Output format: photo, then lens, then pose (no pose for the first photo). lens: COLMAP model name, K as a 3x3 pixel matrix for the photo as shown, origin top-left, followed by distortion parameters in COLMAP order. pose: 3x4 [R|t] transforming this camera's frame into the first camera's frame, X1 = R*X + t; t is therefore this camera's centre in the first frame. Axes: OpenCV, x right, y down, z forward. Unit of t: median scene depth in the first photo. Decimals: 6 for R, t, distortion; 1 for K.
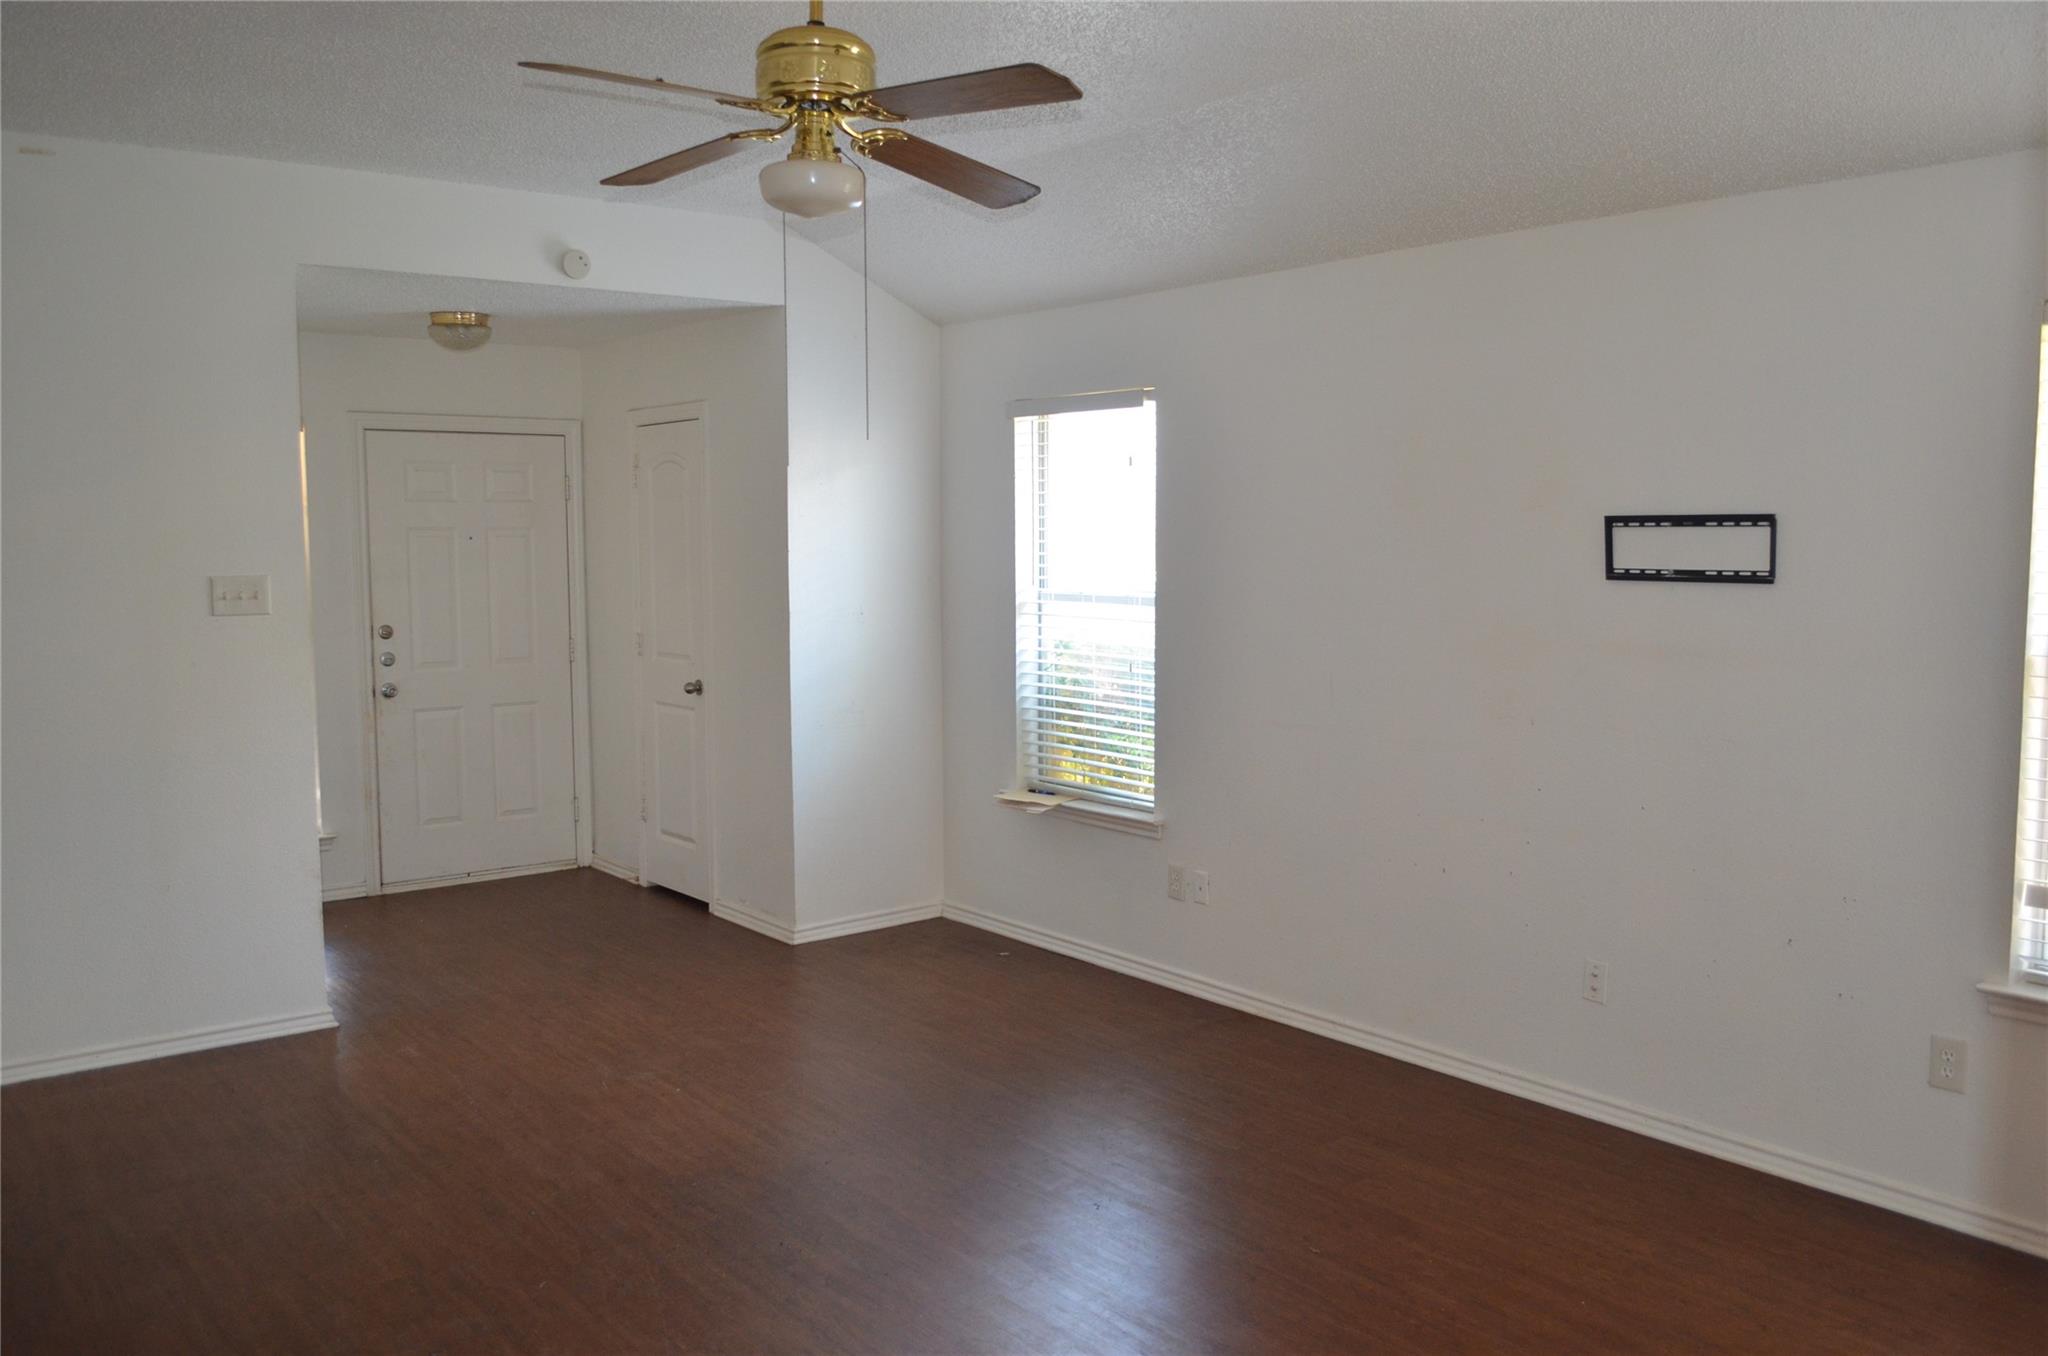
lens RADIAL K [[1694.9, 0, 1025.9], [0, 1694.9, 679.6], [0, 0, 1]] dist [-0.008909, 0.002089]
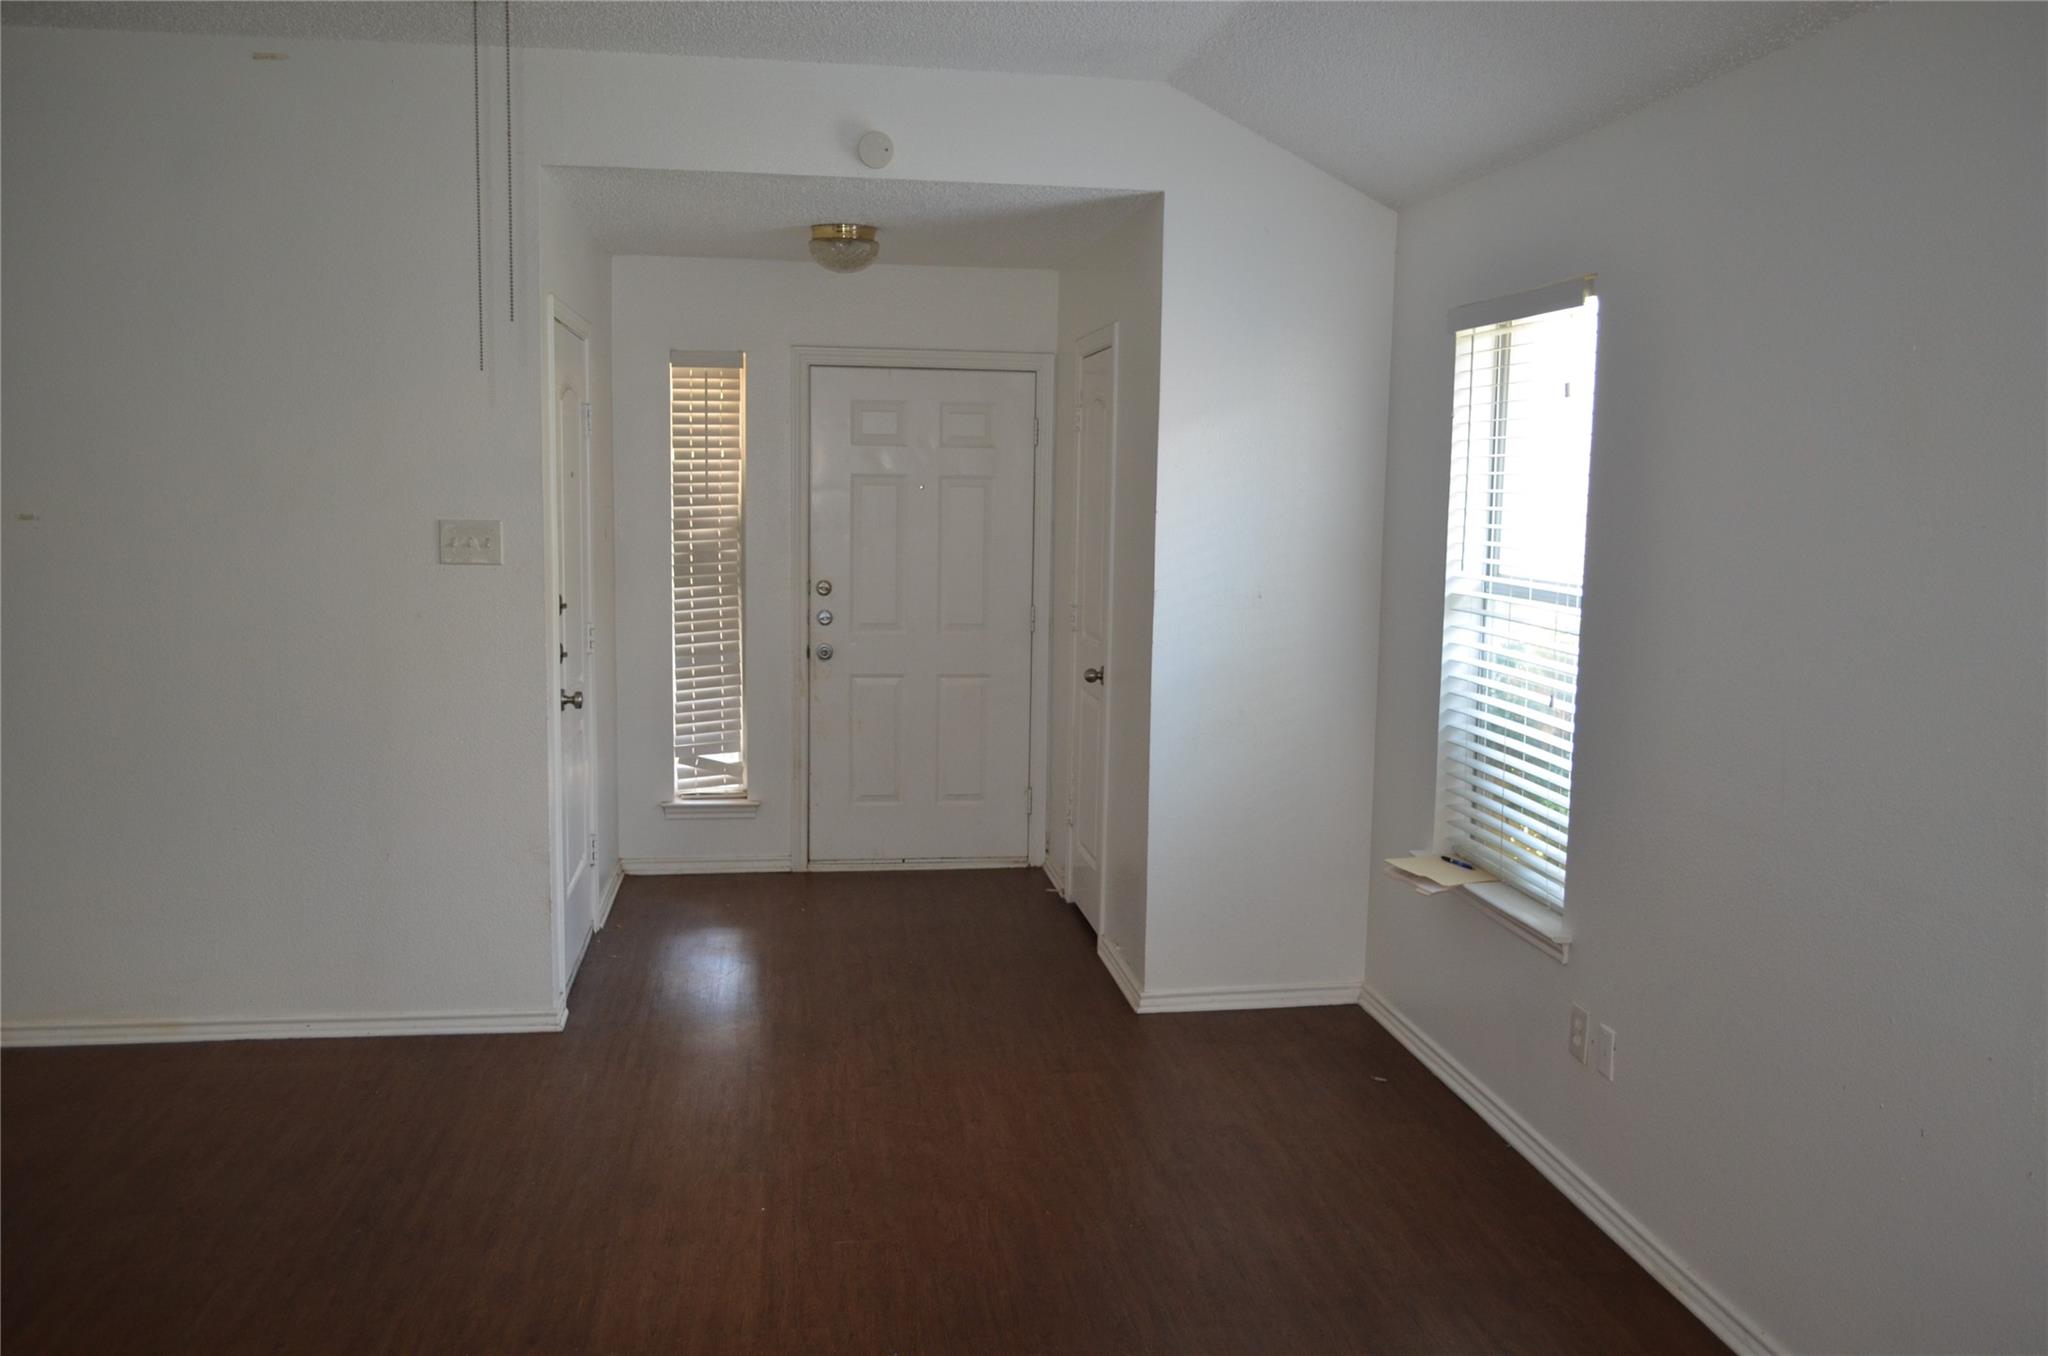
lens RADIAL K [[1694.9, 0, 1020.7], [0, 1694.9, 674.2], [0, 0, 1]] dist [-0.008909, 0.002089]
pose [[0.869186, 0.075864, -0.488631, 0.186204], [-0.065393, 0.997117, 0.038487, -0.026815], [0.490142, -0.001499, 0.871641, 0.287683]]
